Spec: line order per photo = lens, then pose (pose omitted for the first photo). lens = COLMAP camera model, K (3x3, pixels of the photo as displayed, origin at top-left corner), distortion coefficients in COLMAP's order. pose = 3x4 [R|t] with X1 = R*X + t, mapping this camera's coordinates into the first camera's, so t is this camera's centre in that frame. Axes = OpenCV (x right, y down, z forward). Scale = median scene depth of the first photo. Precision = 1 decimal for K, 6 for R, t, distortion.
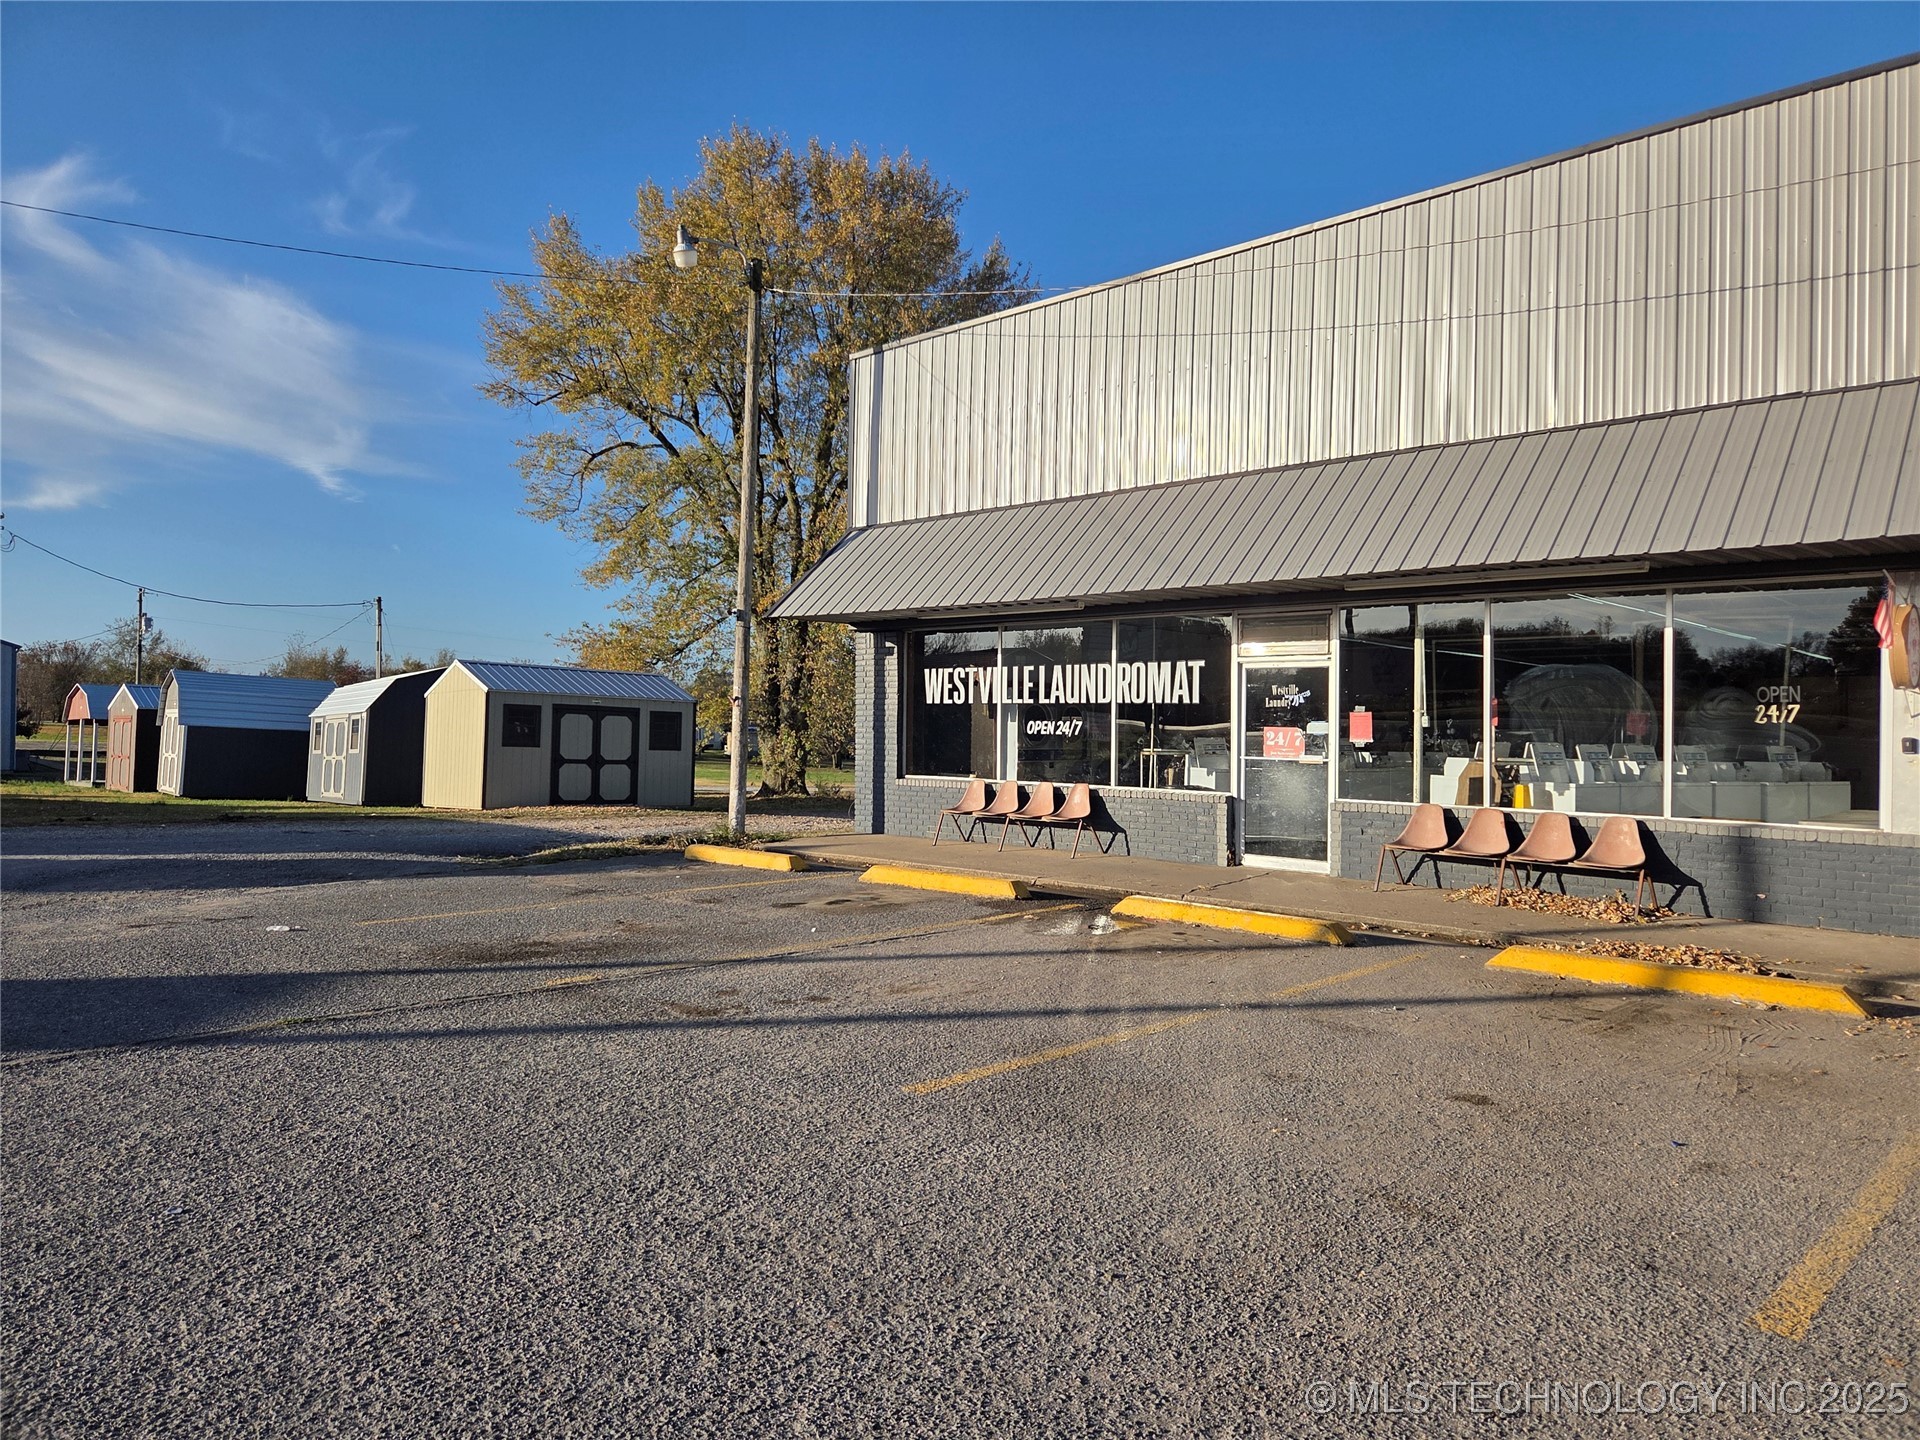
lens RADIAL K [[1288.6, 0, 954.9], [0, 1288.6, 705.3], [0, 0, 1]] dist [0.067054, -0.054313]
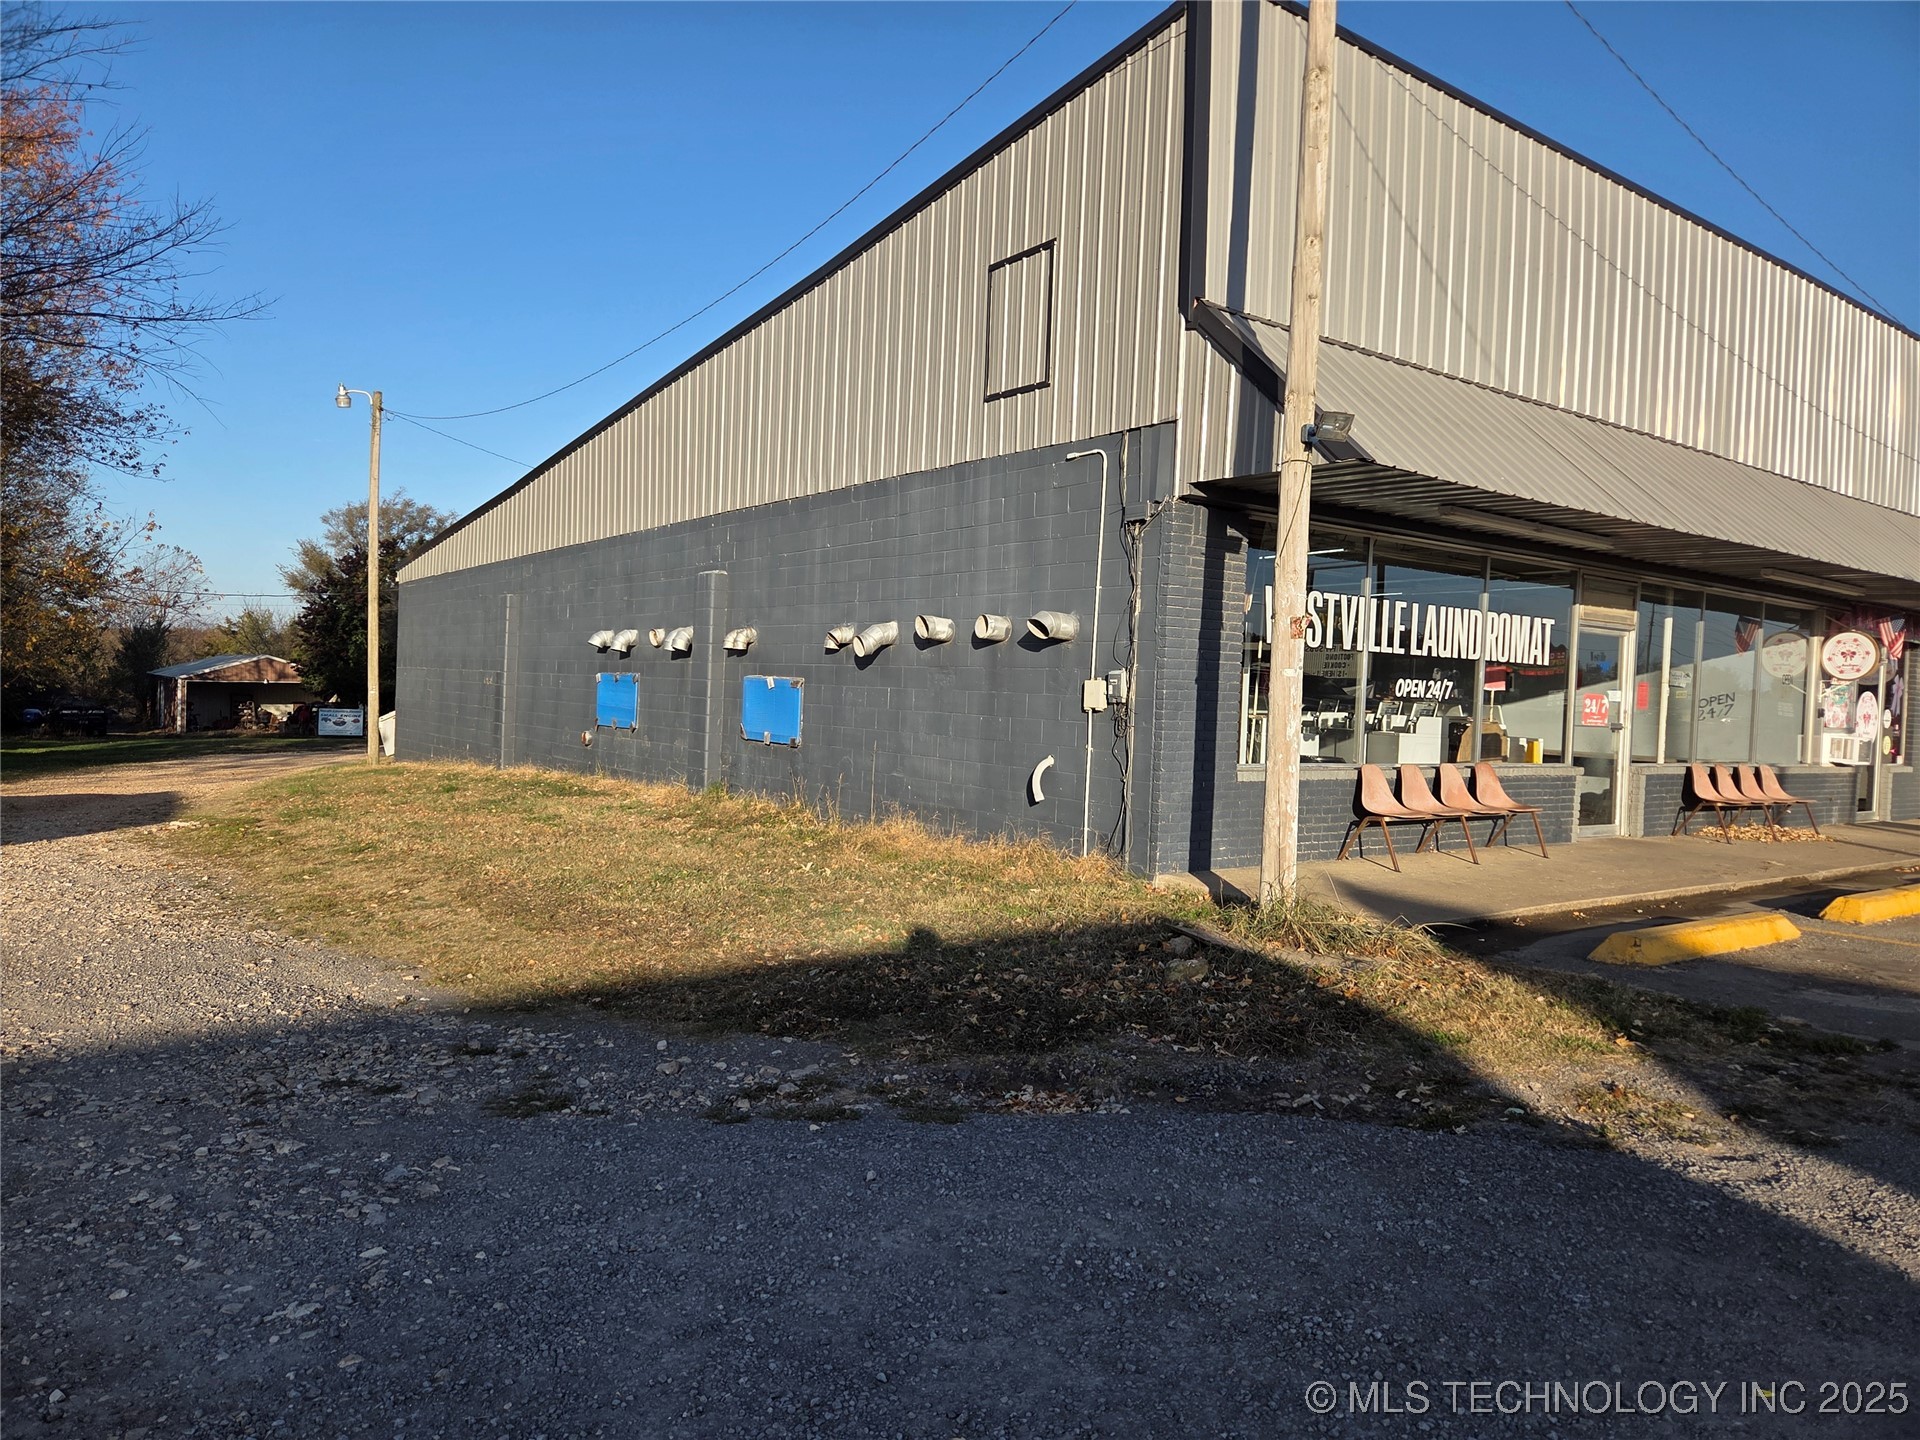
lens RADIAL K [[1288.6, 0, 949.1], [0, 1288.6, 713.3], [0, 0, 1]] dist [0.067054, -0.054313]
pose [[0.172918, -0.027882, 0.984542, -0.728352], [-0.054706, 0.997784, 0.037865, 0.018596], [-0.983416, -0.060408, 0.171009, 1.174718]]
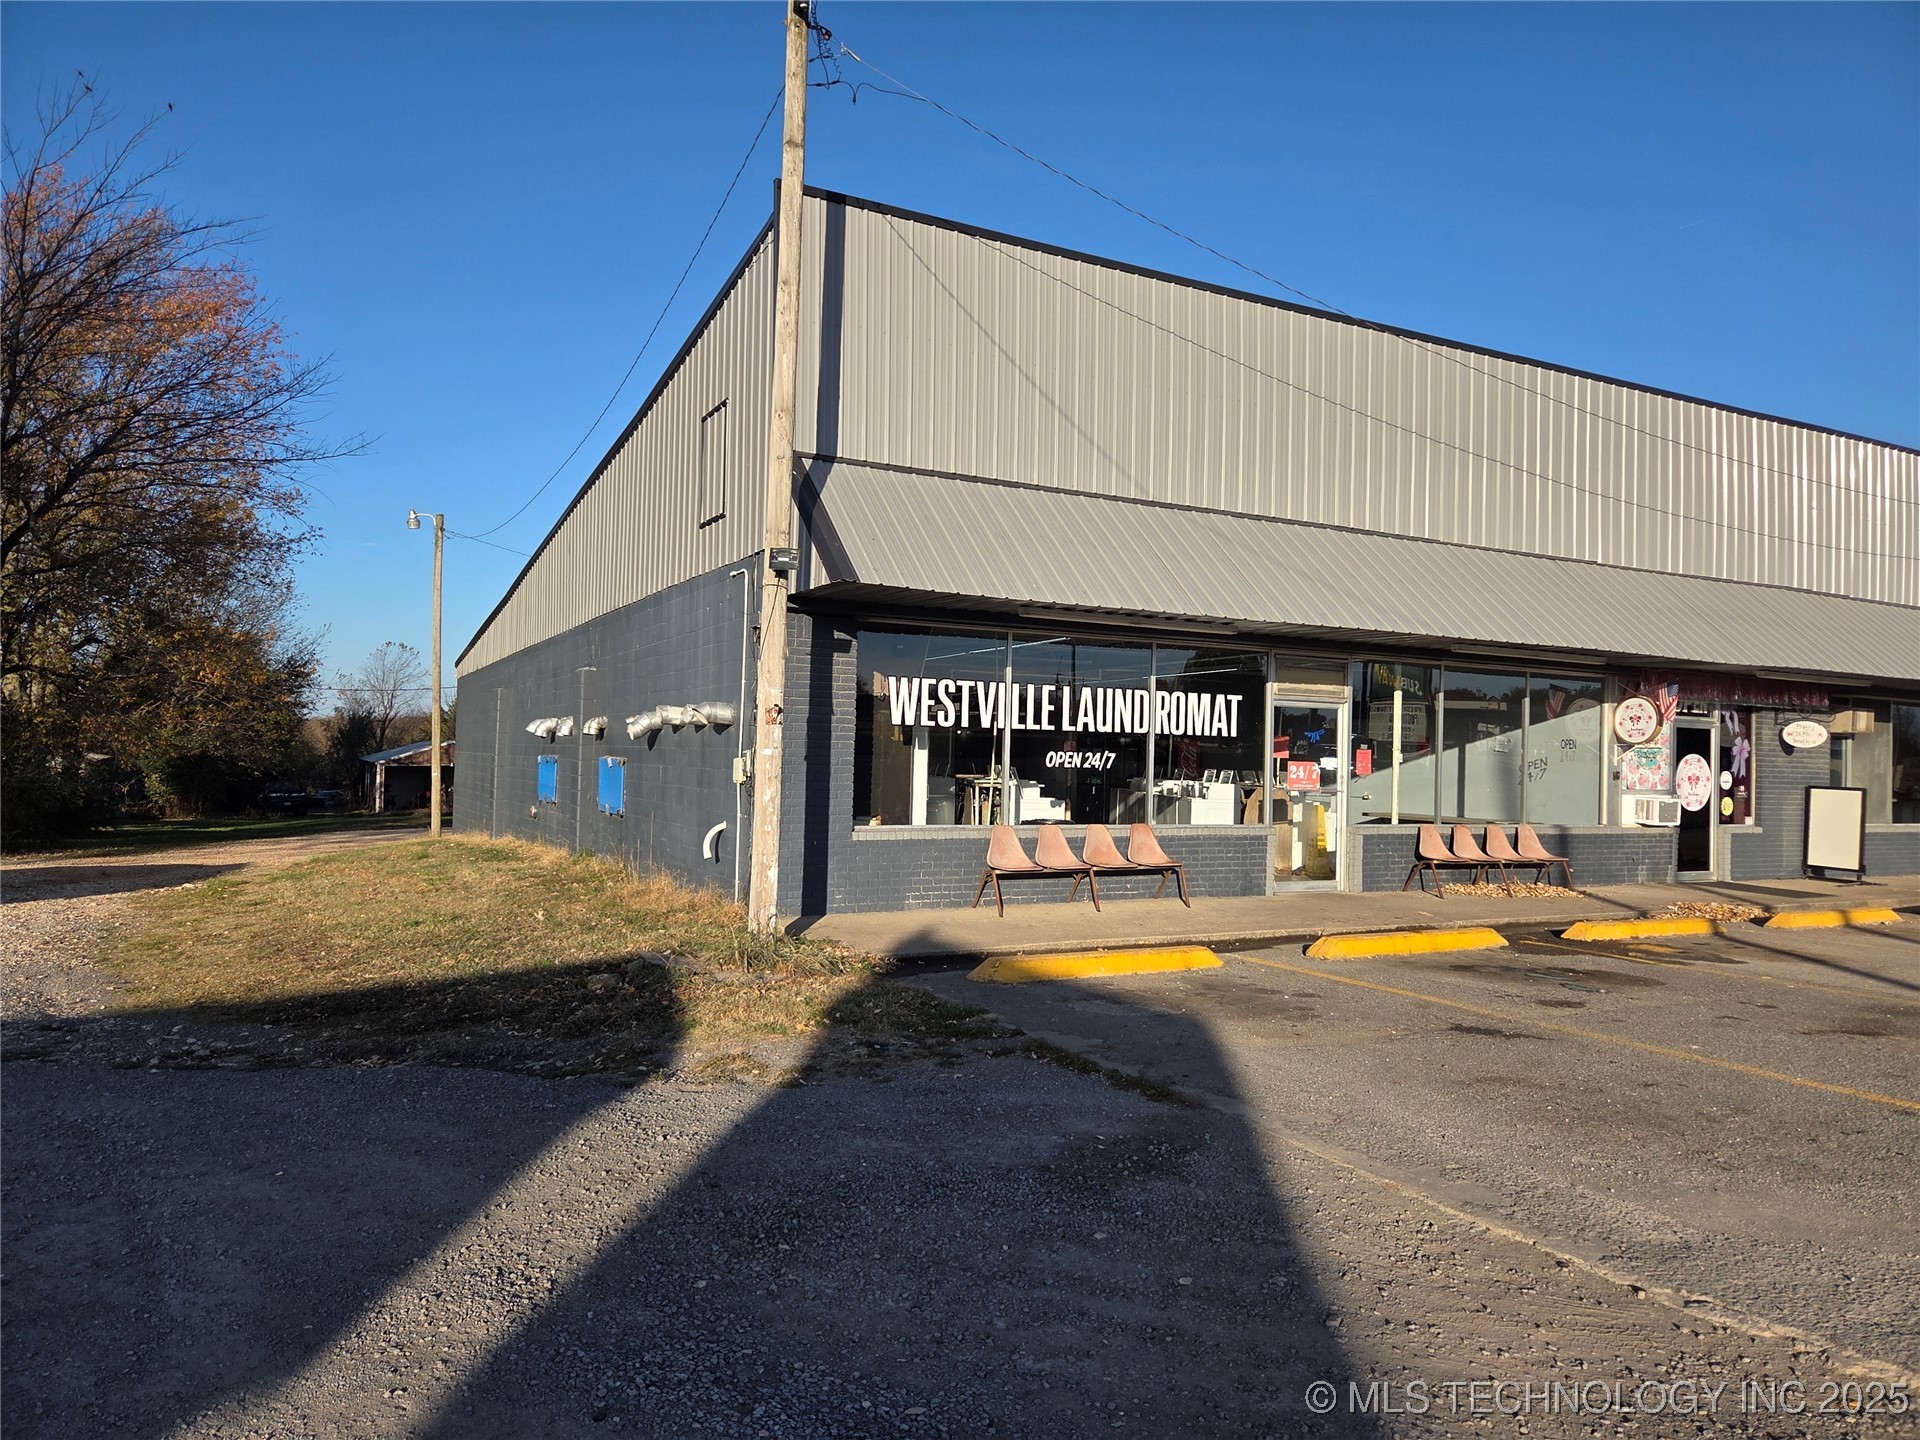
lens RADIAL K [[1288.6, 0, 959.0], [0, 1288.6, 727.2], [0, 0, 1]] dist [0.067054, -0.054313]
pose [[0.318376, 0.012102, 0.947887, -0.782614], [-0.035440, 0.999371, -0.000856, -0.000772], [-0.947302, -0.033320, 0.318605, 0.829086]]
